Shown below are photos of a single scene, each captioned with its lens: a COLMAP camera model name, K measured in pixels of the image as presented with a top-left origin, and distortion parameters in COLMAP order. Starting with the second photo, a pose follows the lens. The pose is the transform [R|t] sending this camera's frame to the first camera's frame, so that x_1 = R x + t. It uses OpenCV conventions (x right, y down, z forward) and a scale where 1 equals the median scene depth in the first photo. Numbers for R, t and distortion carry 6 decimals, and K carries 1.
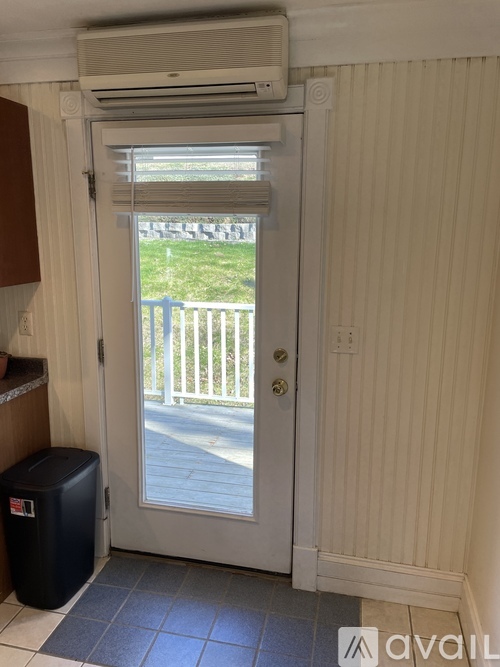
lens RADIAL K [[506.1, 0, 249.1], [0, 506.1, 320.8], [0, 0, 1]] dist [0.009601, -0.000360]
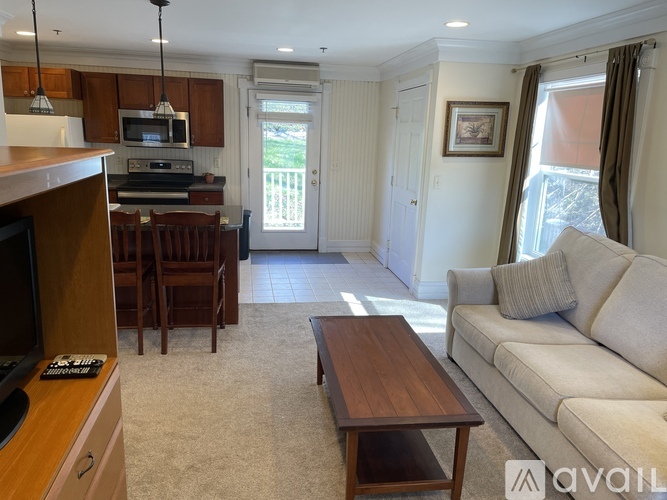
lens RADIAL K [[506.1, 0, 333.5], [0, 506.1, 250.0], [0, 0, 1]] dist [0.009601, -0.000360]
pose [[0.922835, -0.059872, 0.380513, -0.995536], [0.042265, 0.997621, 0.054470, 0.368616], [-0.382869, -0.034185, 0.923170, -1.822649]]
